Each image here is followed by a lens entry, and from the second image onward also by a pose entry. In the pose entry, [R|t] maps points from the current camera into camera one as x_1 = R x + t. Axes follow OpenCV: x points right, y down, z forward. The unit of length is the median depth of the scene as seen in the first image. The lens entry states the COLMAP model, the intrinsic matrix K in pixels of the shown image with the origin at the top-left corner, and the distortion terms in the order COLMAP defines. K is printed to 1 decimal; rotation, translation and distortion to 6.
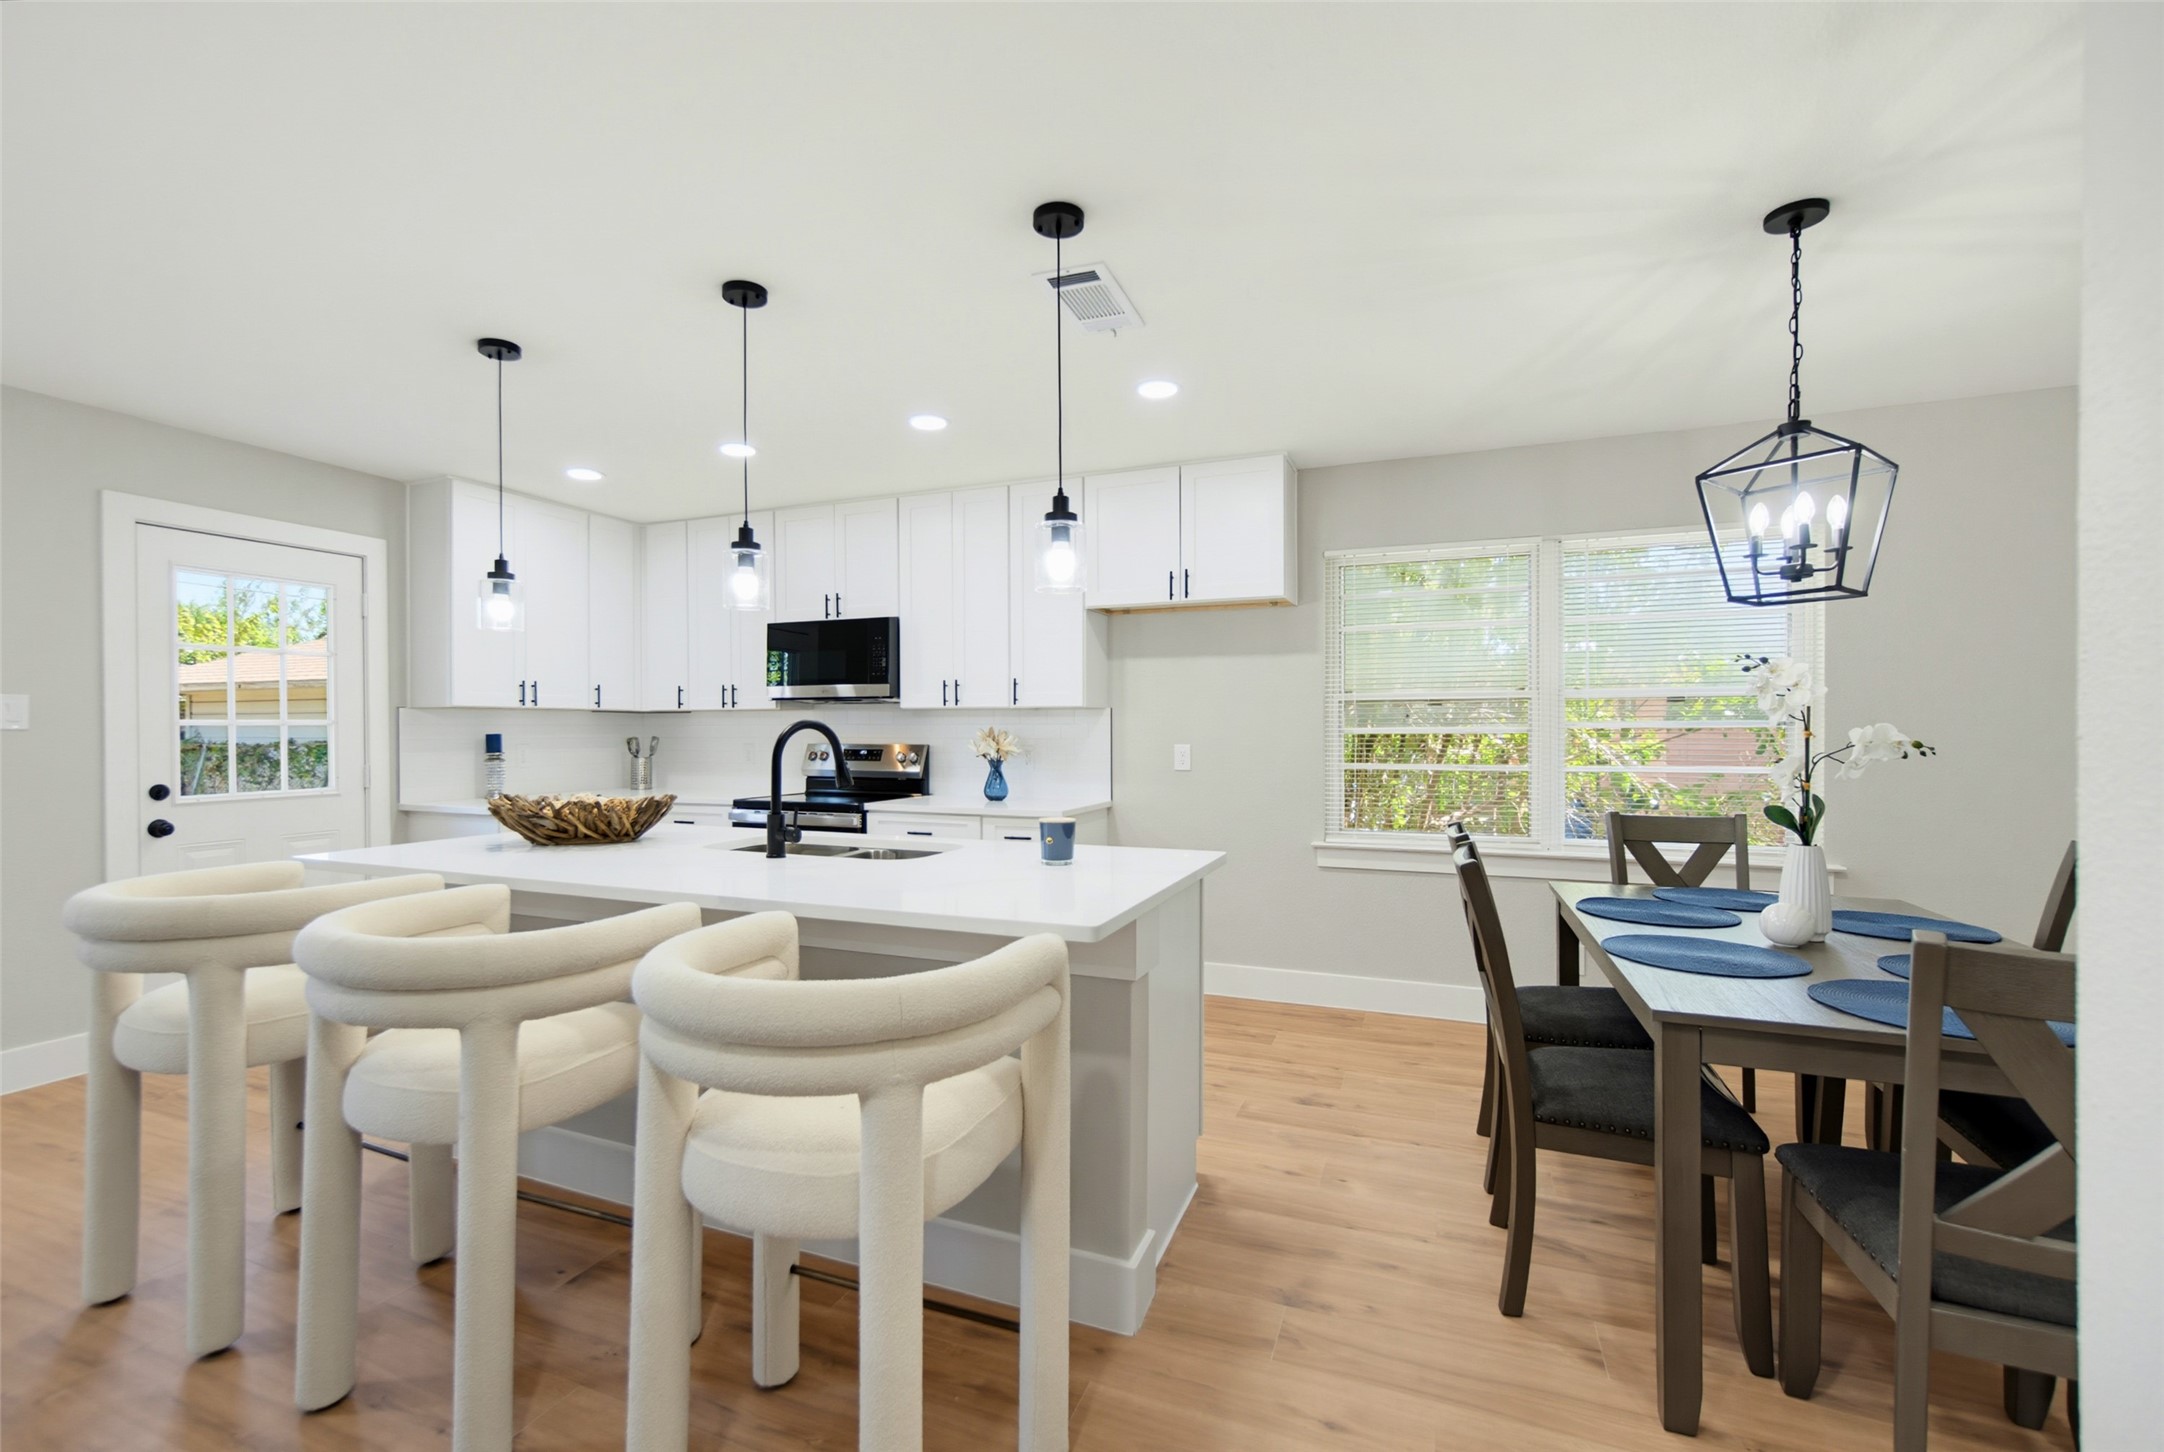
lens RADIAL K [[941.9, 0, 1050.1], [0, 941.9, 735.8], [0, 0, 1]] dist [-0.001970, 0.000150]
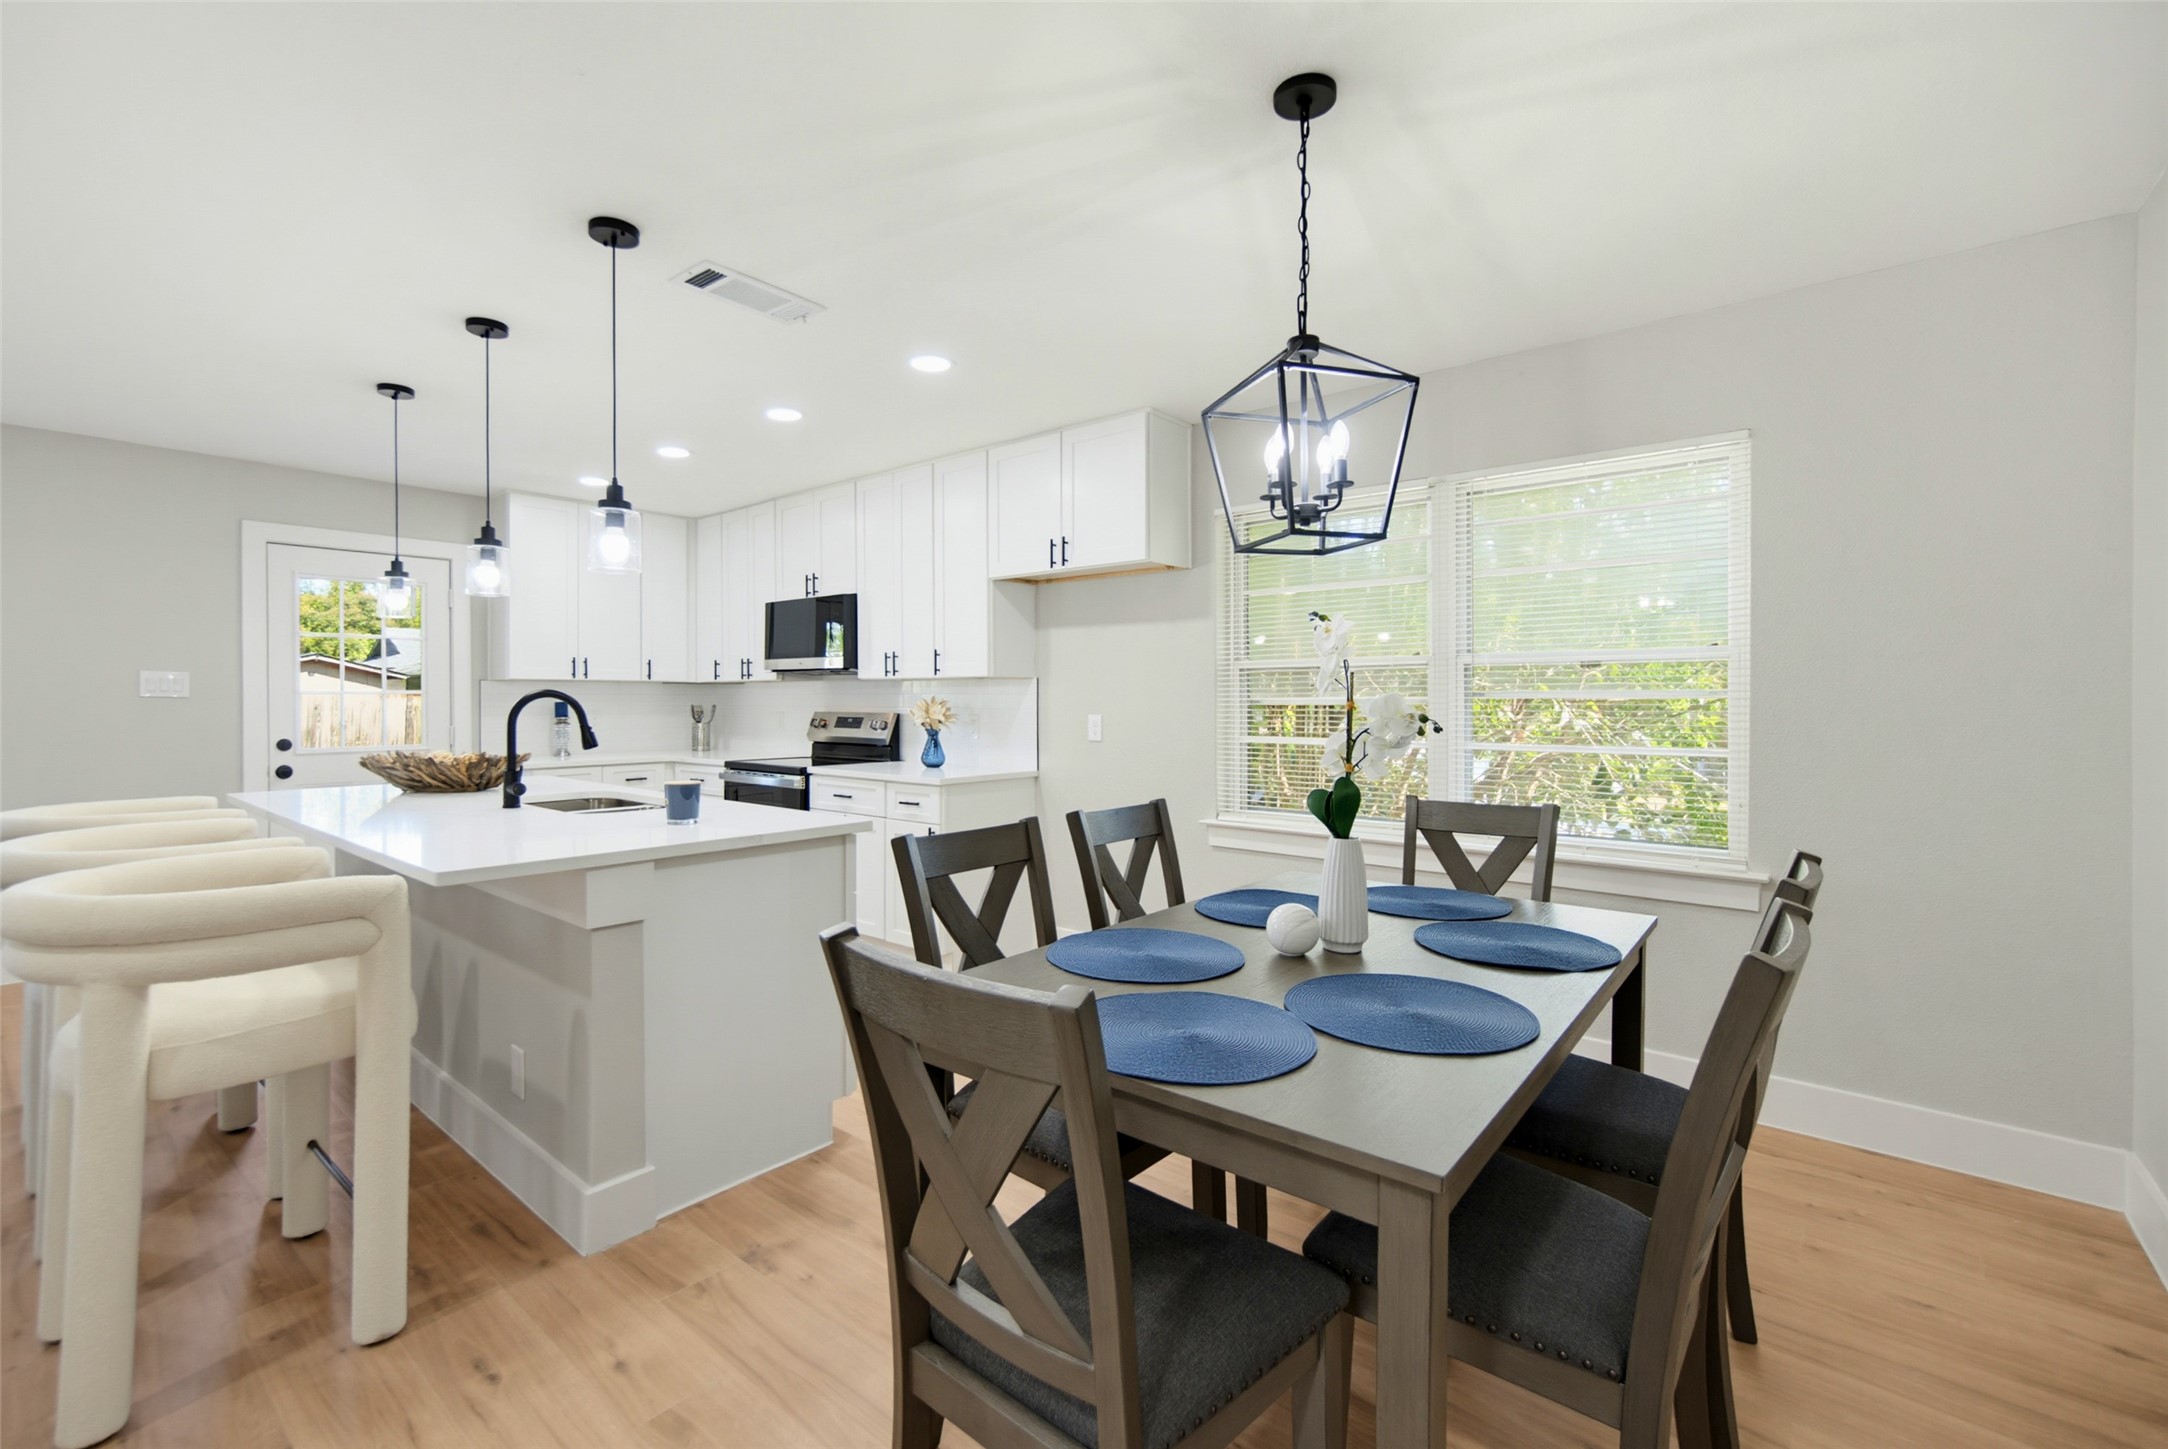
lens RADIAL K [[939.6, 0, 1054.0], [0, 939.6, 709.1], [0, 0, 1]] dist [-0.000840, 0.000033]
pose [[0.951780, 0.005256, -0.306736, 0.420569], [-0.004166, 0.999982, 0.004206, -0.000853], [0.306753, -0.002726, 0.951785, 0.061101]]
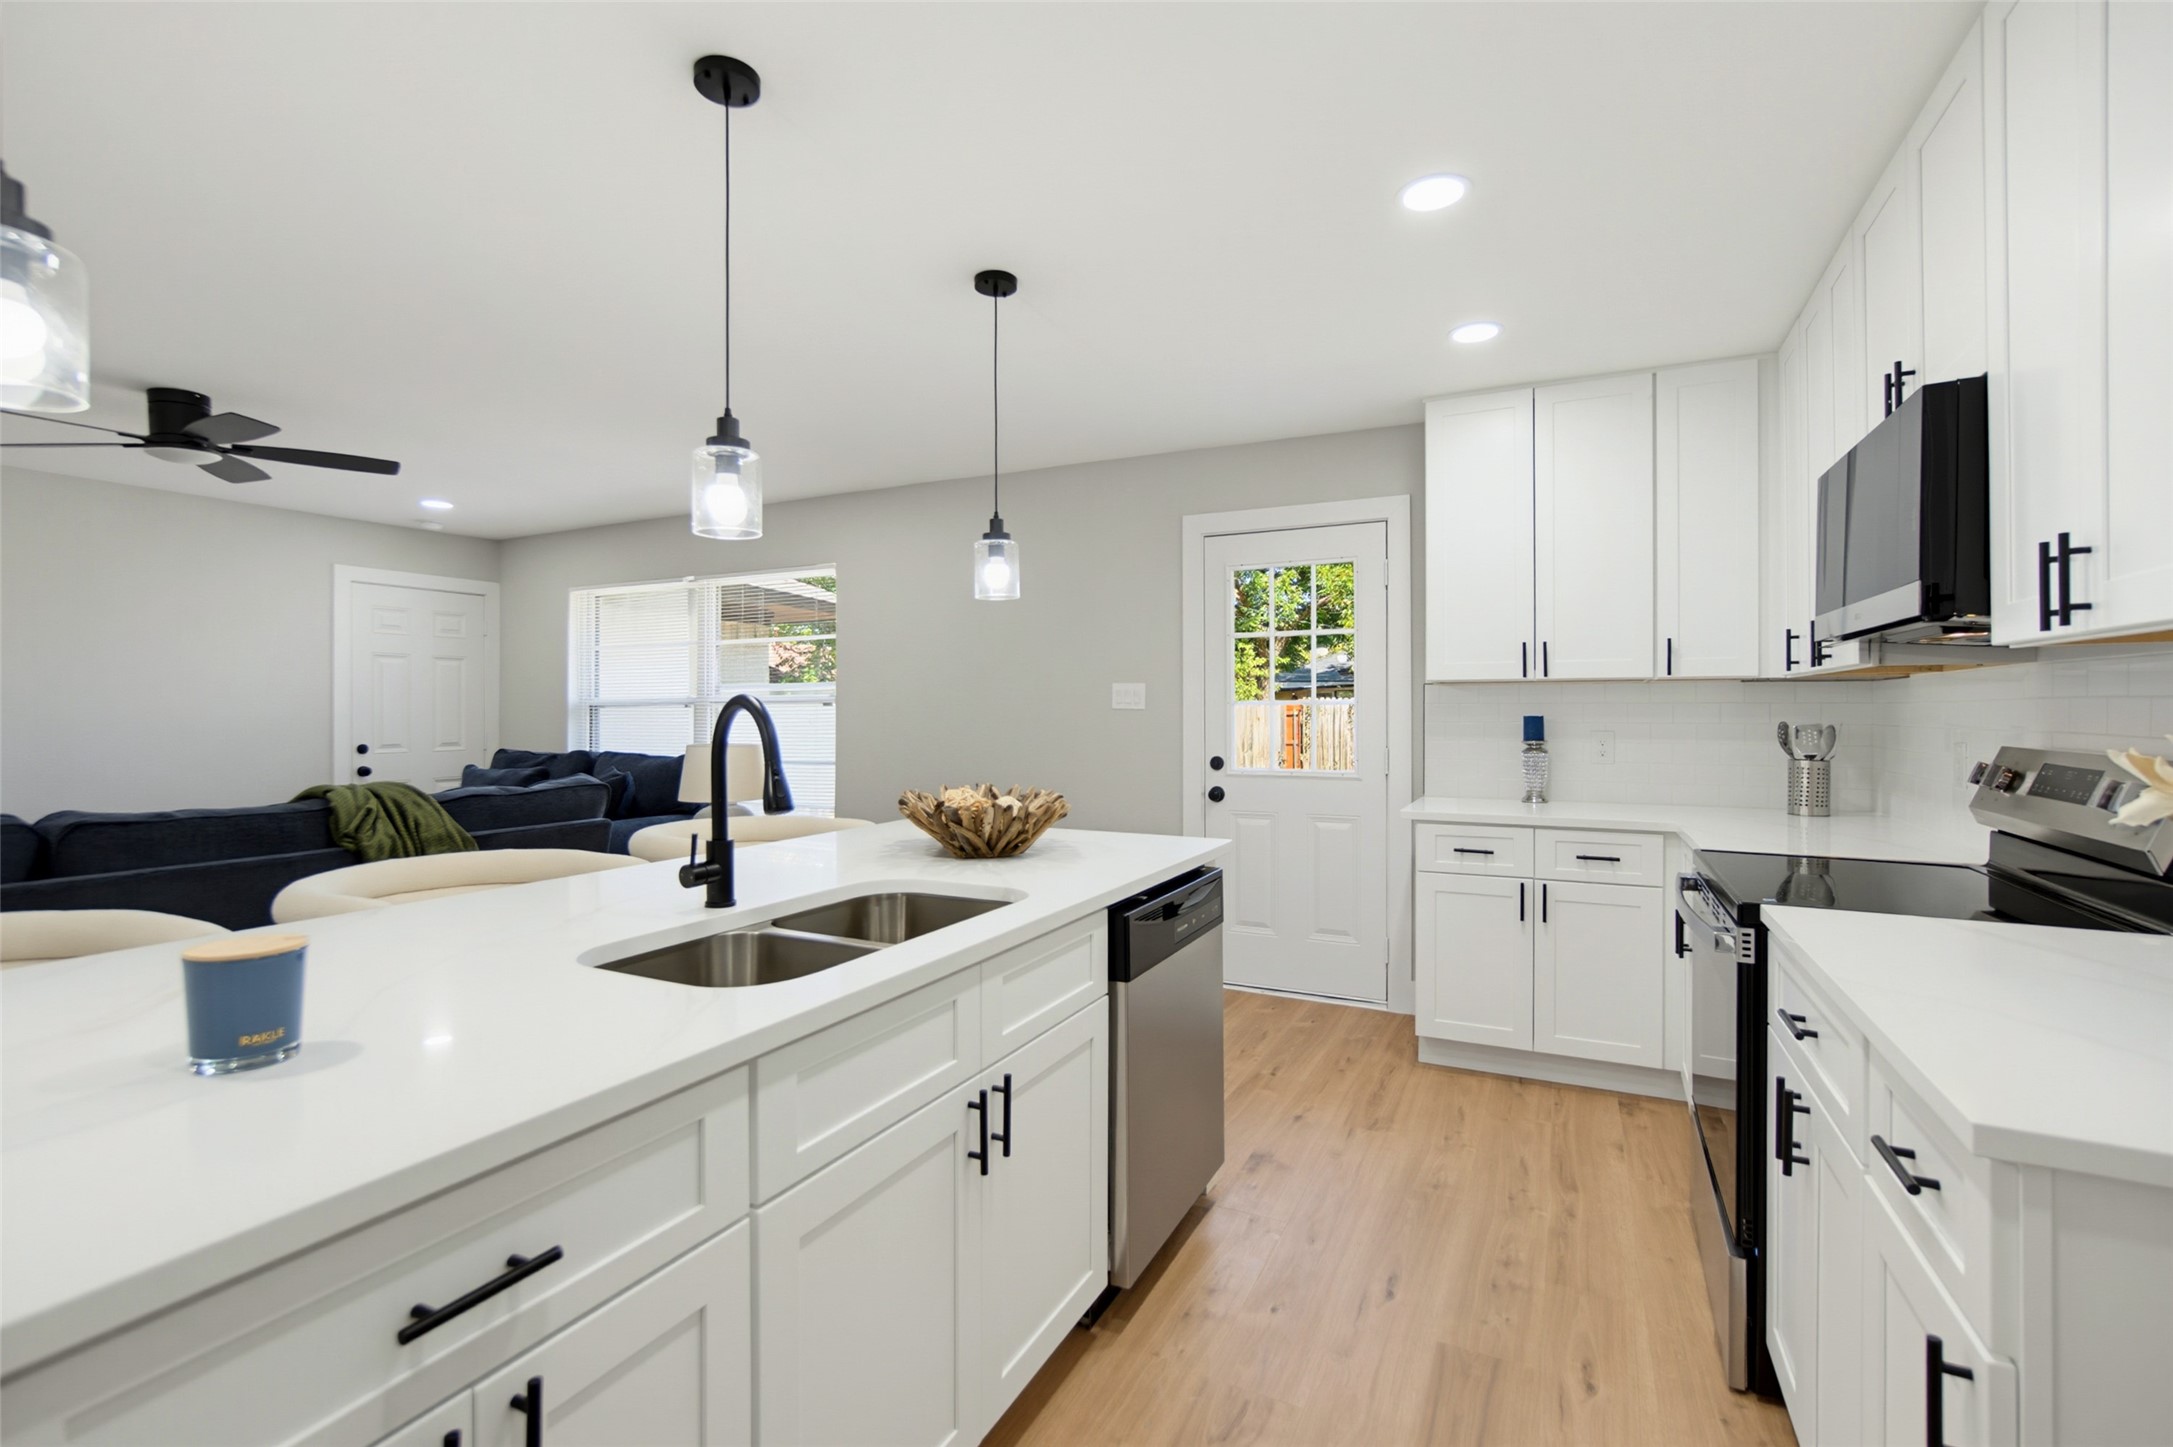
lens RADIAL K [[961.2, 0, 1083.0], [0, 961.2, 713.4], [0, 0, 1]] dist [-0.010500, -0.000022]
pose [[-0.066275, 0.004174, -0.997793, 0.215708], [-0.006832, 0.999966, 0.004637, -0.005823], [0.997778, 0.007124, -0.066244, 0.783224]]
